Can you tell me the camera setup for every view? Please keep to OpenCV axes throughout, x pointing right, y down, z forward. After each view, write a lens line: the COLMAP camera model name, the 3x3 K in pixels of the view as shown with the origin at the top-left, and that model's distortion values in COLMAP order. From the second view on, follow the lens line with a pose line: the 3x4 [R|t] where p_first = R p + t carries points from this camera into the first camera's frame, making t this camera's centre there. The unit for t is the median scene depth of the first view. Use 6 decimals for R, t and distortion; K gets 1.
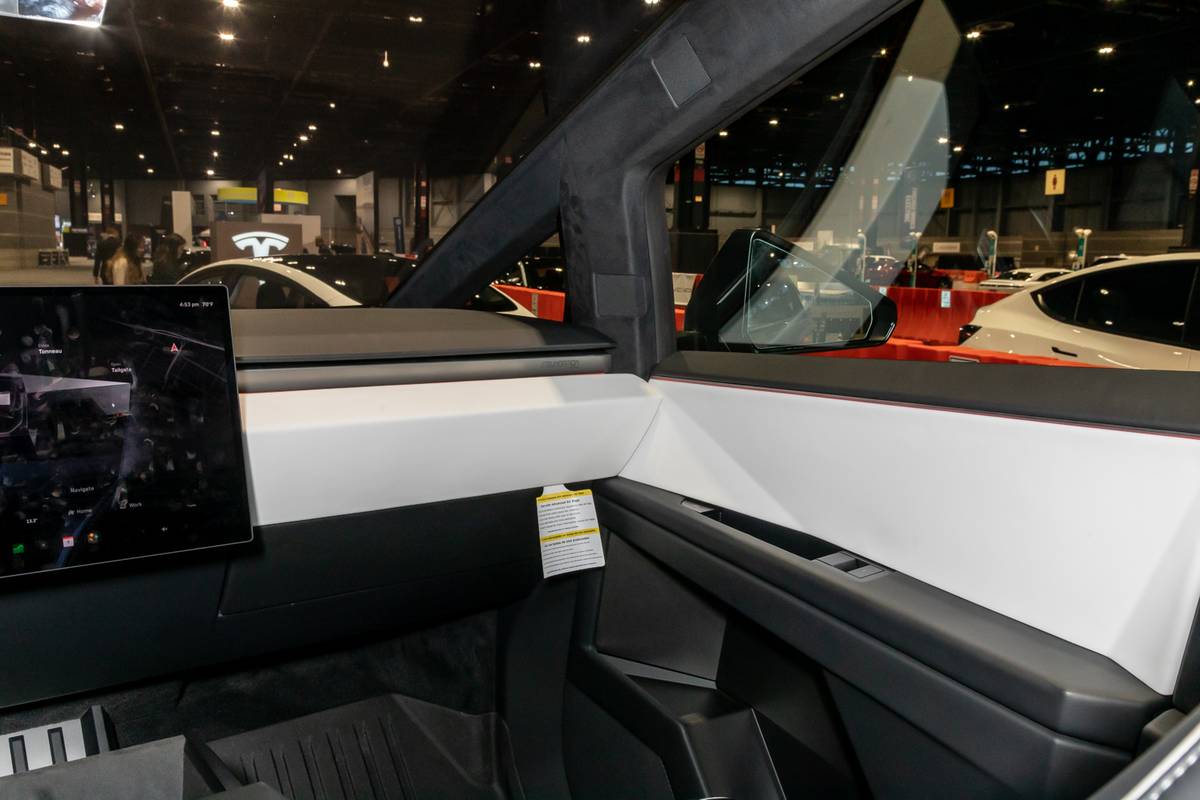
lens RADIAL K [[1074.1, 0, 600.9], [0, 1074.1, 410.2], [0, 0, 1]] dist [0.011350, 0.017554]
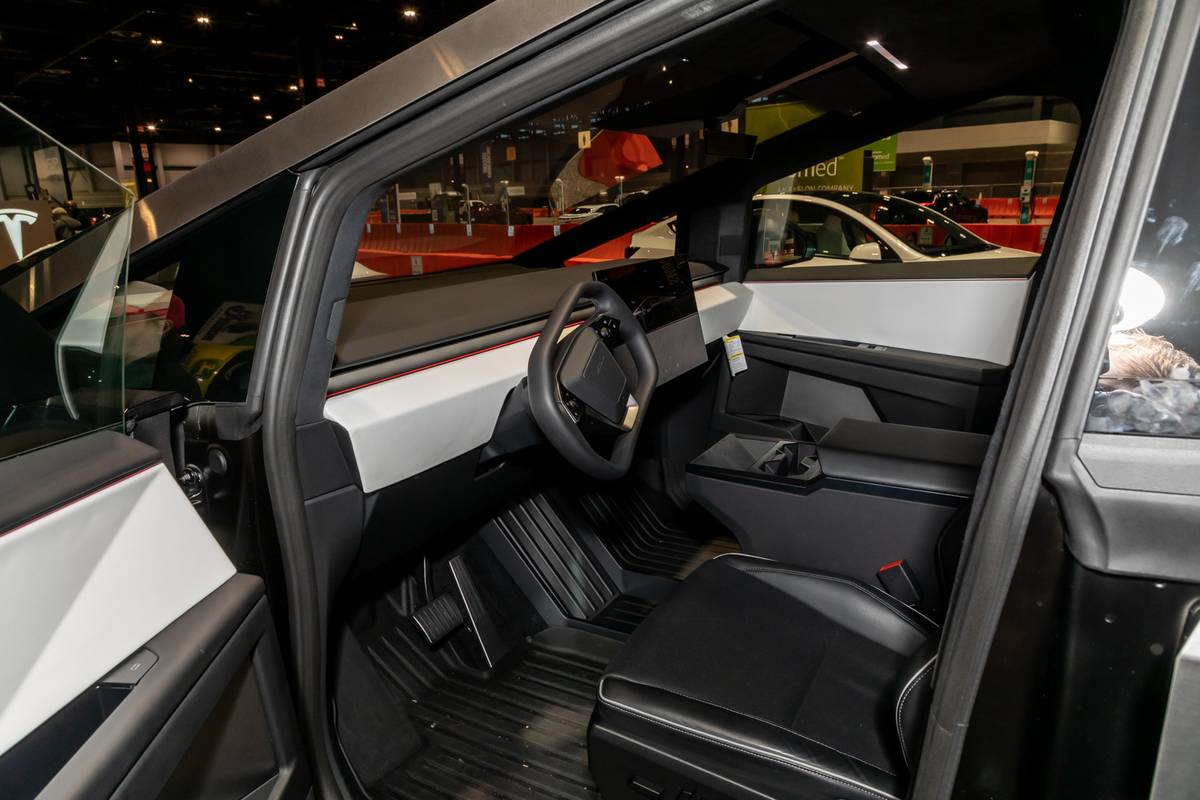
lens RADIAL K [[813.0, 0, 611.4], [0, 813.0, 407.6], [0, 0, 1]] dist [0.037901, 0.002619]
pose [[0.906456, -0.154151, 0.393160, -0.795609], [0.112026, 0.985416, 0.128082, -0.019928], [-0.407171, -0.072057, 0.910505, -0.361181]]
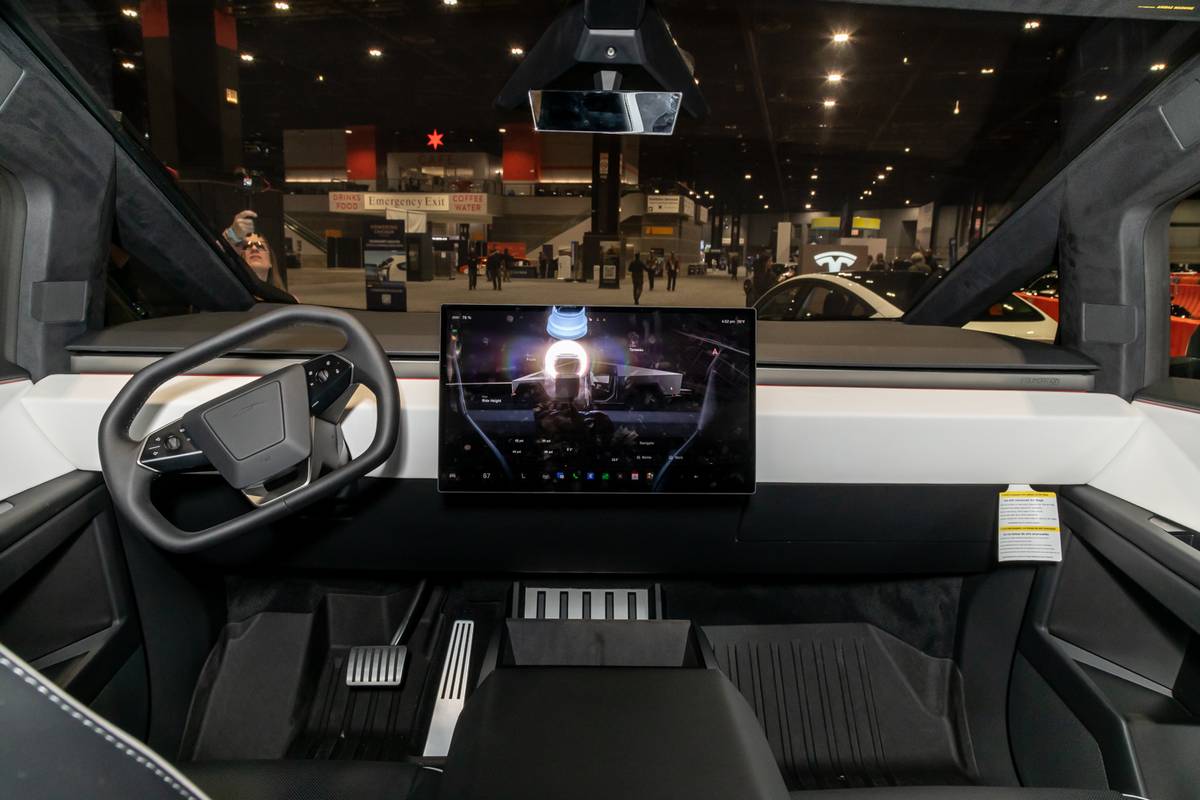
lens RADIAL K [[813.0, 0, 609.9], [0, 813.0, 415.4], [0, 0, 1]] dist [0.037901, 0.002619]
pose [[0.839919, 0.106993, -0.532061, 0.042316], [-0.088264, 0.994252, 0.060602, -0.016530], [0.535487, -0.003939, 0.844534, 0.008824]]
